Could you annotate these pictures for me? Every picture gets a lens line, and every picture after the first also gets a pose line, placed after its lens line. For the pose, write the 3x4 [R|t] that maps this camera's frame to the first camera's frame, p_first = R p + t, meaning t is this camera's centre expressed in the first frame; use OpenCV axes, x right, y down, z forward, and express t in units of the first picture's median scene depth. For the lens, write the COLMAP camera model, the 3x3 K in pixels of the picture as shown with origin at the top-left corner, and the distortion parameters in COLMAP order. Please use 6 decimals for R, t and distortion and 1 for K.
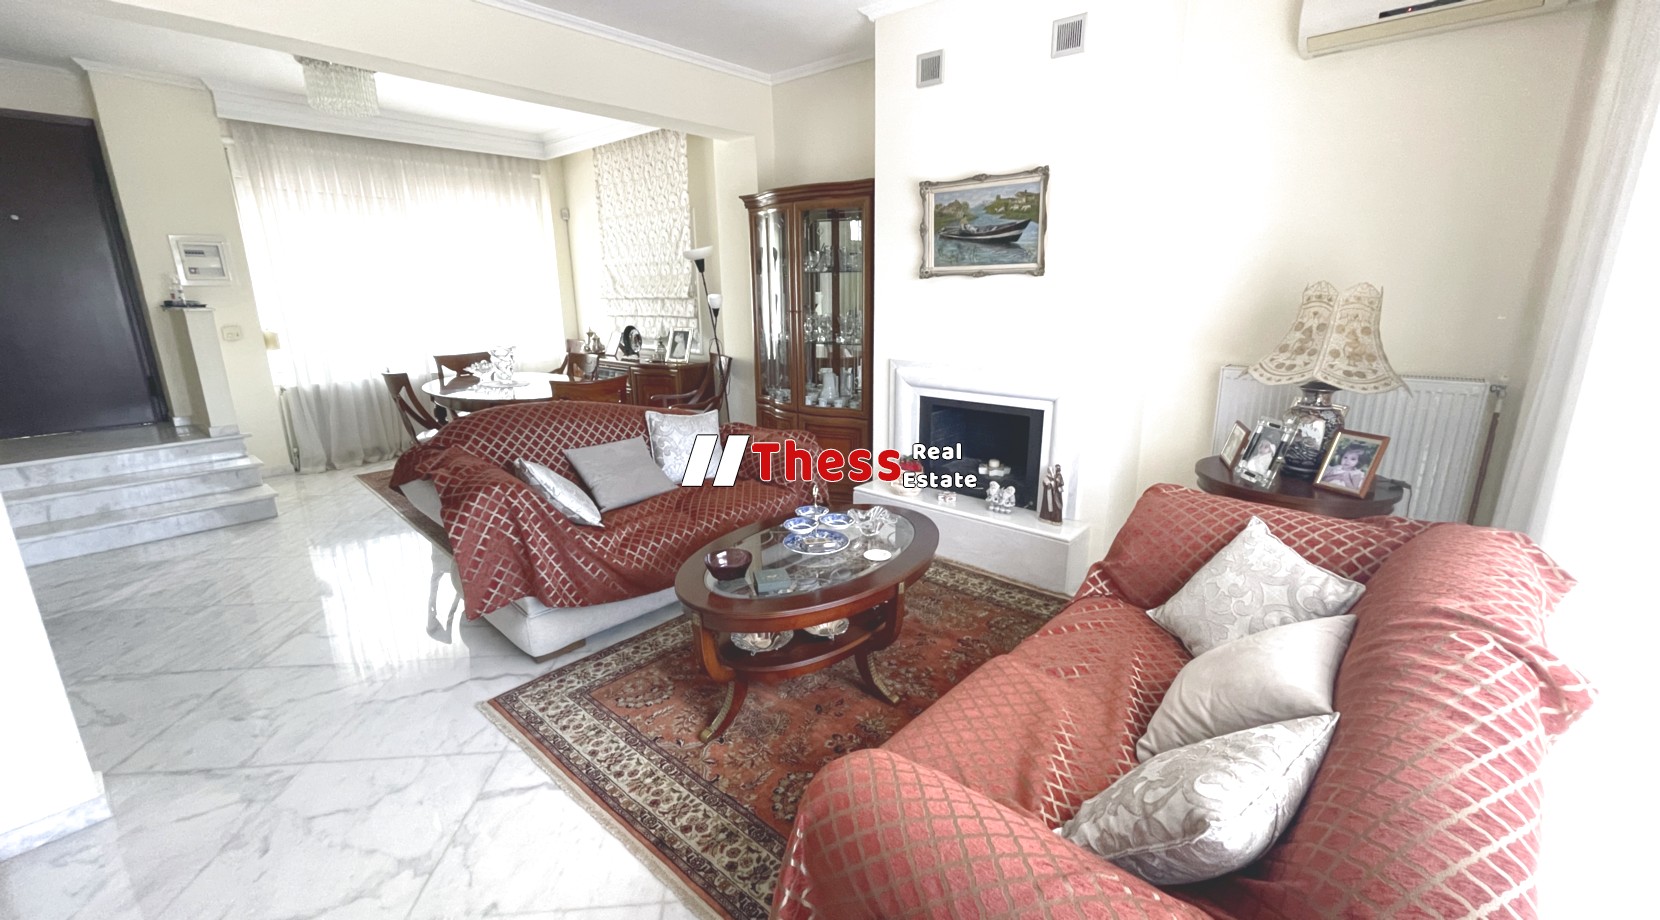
lens RADIAL K [[667.4, 0, 834.6], [0, 667.4, 457.6], [0, 0, 1]] dist [-0.011971, 0.005949]
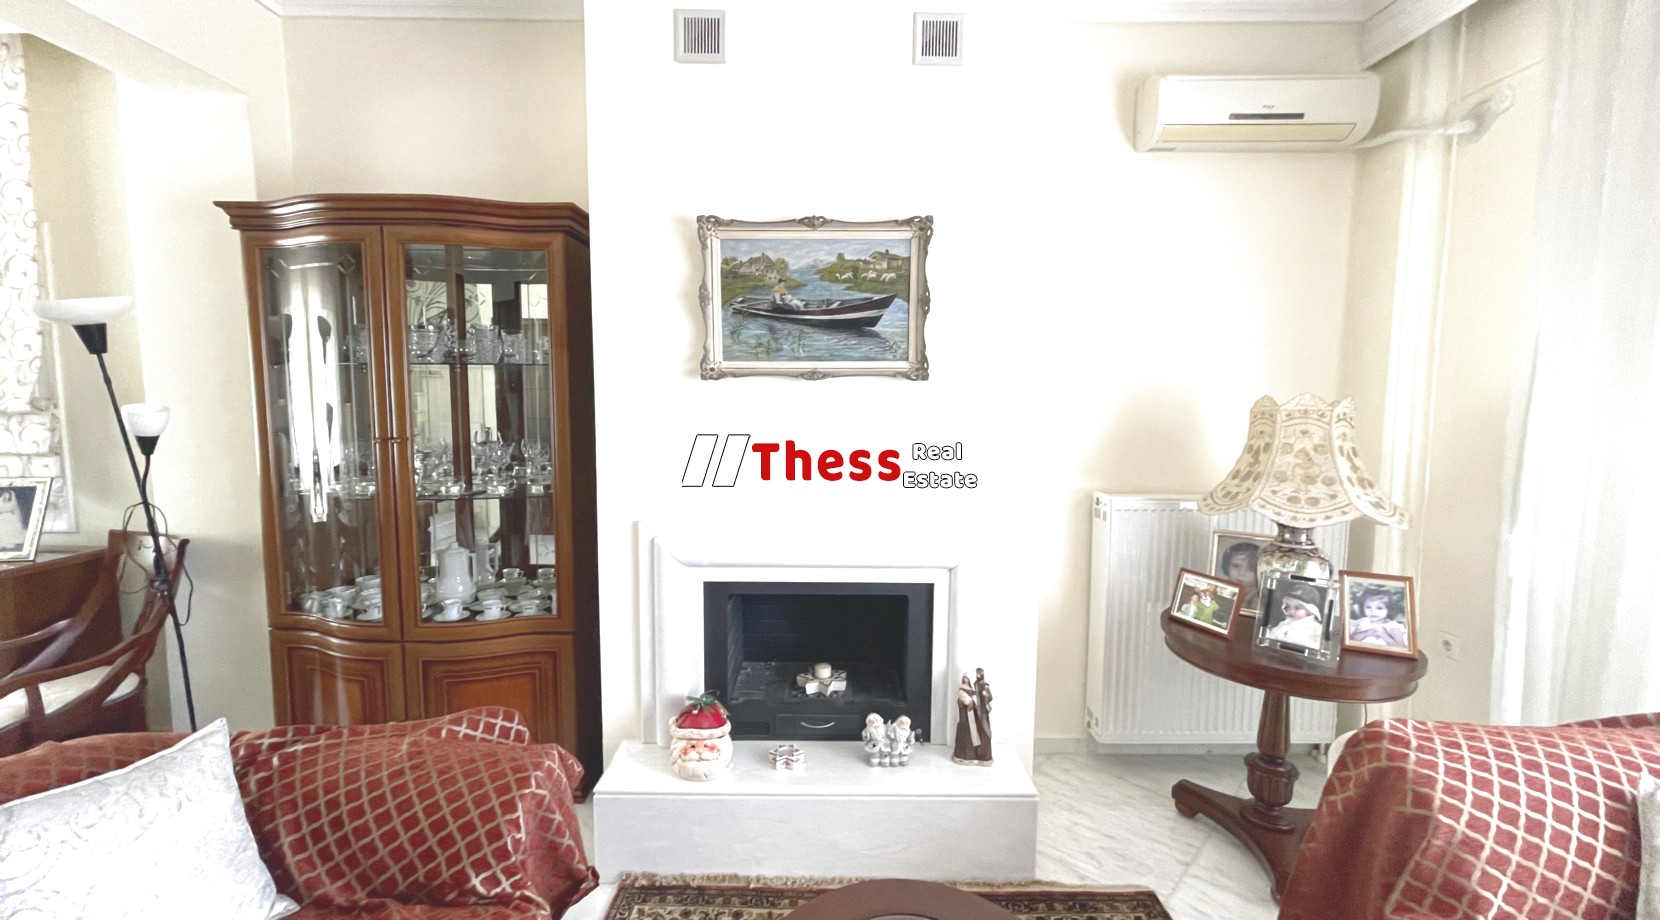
lens RADIAL K [[667.4, 0, 834.6], [0, 667.4, 457.6], [0, 0, 1]] dist [-0.011971, 0.005949]
pose [[0.759162, -0.045982, 0.649276, -0.165064], [0.150529, 0.982863, -0.106398, -0.132341], [-0.633257, 0.178508, 0.753074, 0.536571]]
